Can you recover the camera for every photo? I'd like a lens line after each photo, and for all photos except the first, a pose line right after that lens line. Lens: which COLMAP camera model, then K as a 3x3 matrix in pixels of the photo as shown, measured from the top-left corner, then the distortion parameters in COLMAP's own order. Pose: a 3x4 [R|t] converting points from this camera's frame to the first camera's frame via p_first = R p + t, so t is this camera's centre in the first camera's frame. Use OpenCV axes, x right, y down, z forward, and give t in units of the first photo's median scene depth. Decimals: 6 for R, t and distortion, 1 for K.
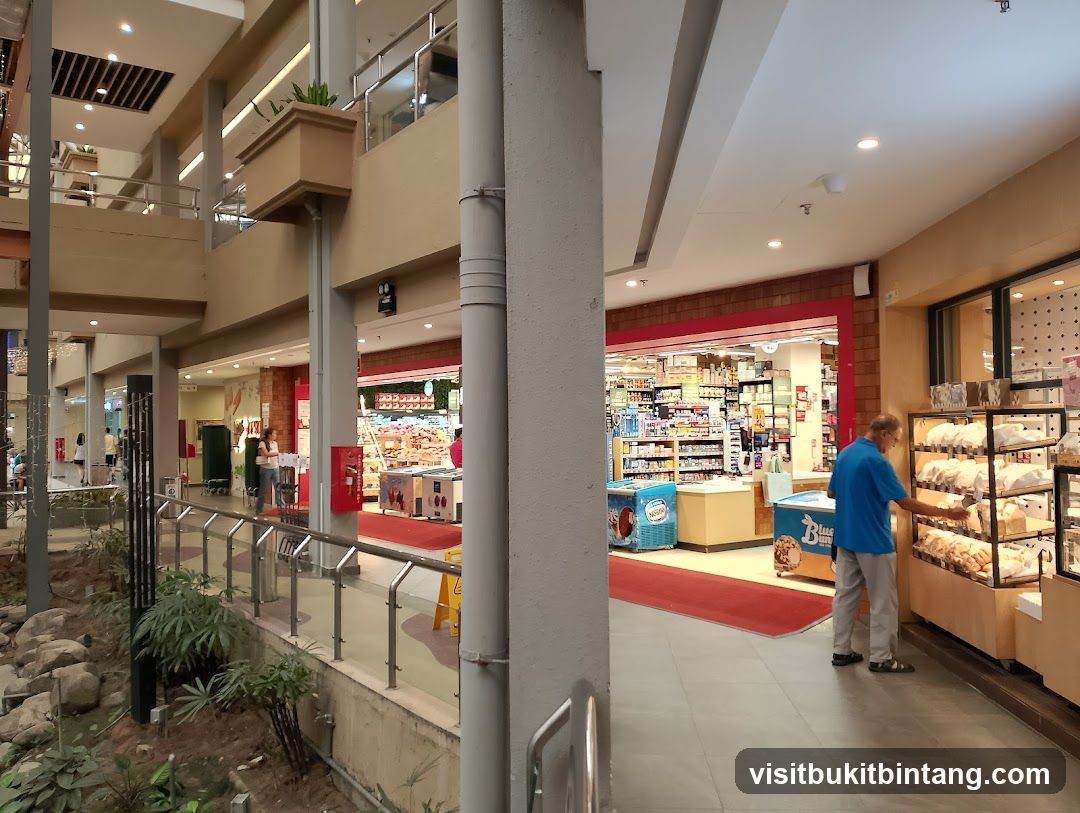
lens RADIAL K [[898.3, 0, 540.0], [0, 898.3, 406.5], [0, 0, 1]] dist [0.079508, -0.190100]
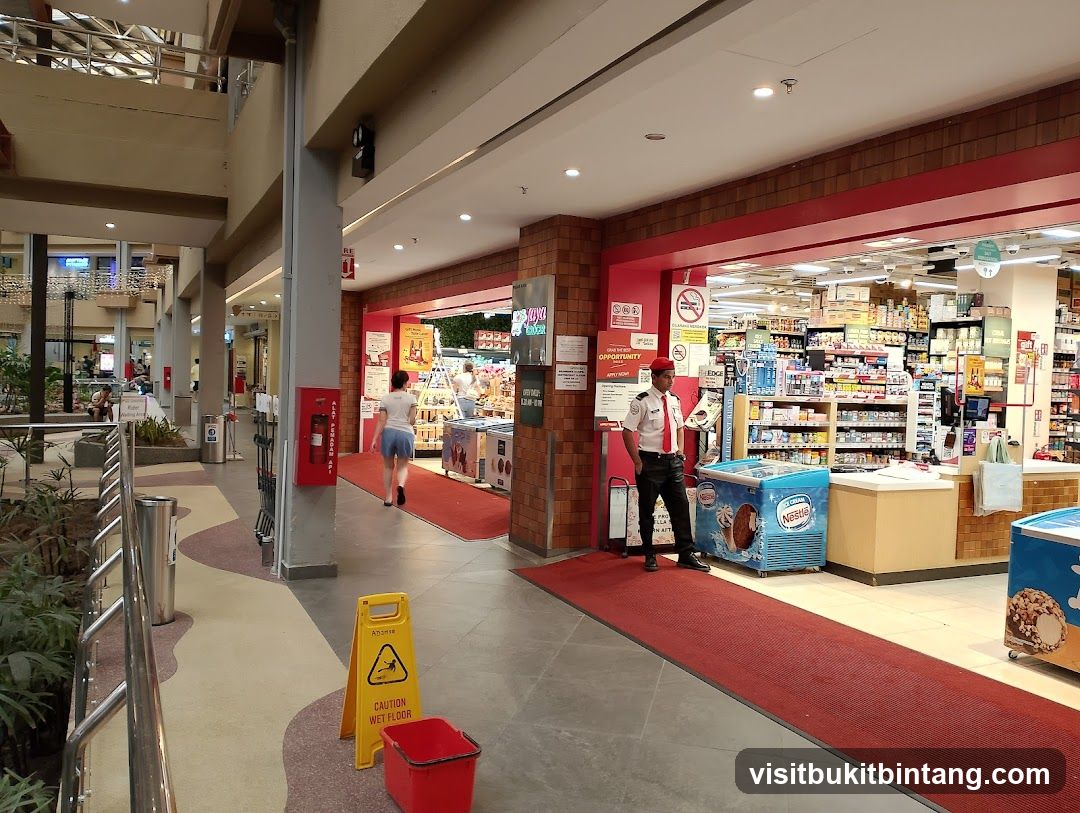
lens RADIAL K [[898.3, 0, 540.0], [0, 898.3, 406.5], [0, 0, 1]] dist [0.079508, -0.190100]
pose [[0.985866, 0.049486, -0.160060, 0.043632], [-0.040369, 0.997398, 0.059724, 0.009299], [0.162599, -0.052418, 0.985299, 0.301194]]
